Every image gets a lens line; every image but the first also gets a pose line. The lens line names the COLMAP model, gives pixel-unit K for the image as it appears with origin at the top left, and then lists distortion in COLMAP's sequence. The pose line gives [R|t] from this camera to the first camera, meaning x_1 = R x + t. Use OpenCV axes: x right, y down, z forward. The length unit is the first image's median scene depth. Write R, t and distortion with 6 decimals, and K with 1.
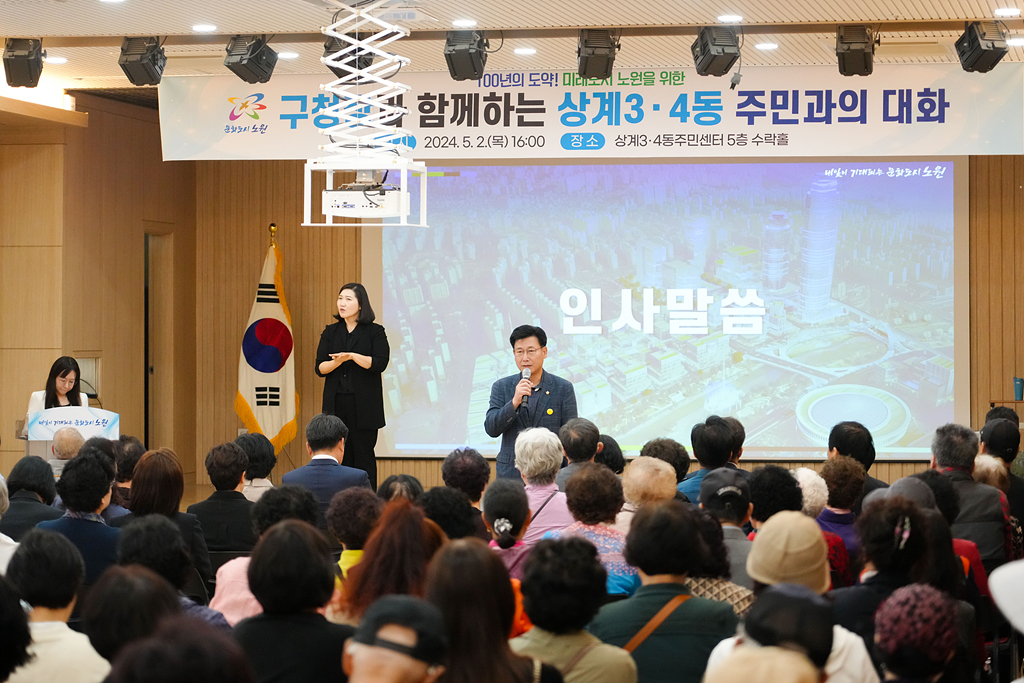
lens RADIAL K [[3137.0, 0, 512.0], [0, 3137.0, 341.5], [0, 0, 1]] dist [-0.041984, 0.793712]
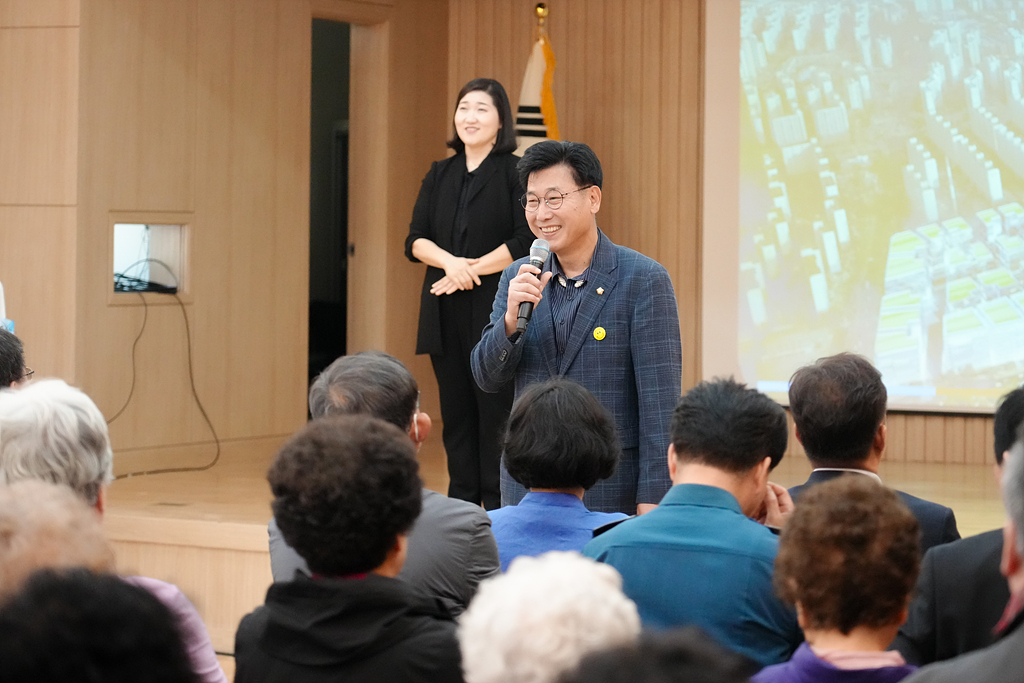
lens RADIAL K [[3428.0, 0, 512.0], [0, 3428.0, 341.5], [0, 0, 1]] dist [-0.116026, -1.067492]
pose [[0.965463, 0.020296, -0.259749, 0.087453], [-0.012903, 0.999463, 0.030135, 0.006628], [0.260221, -0.025743, 0.965206, 0.380781]]
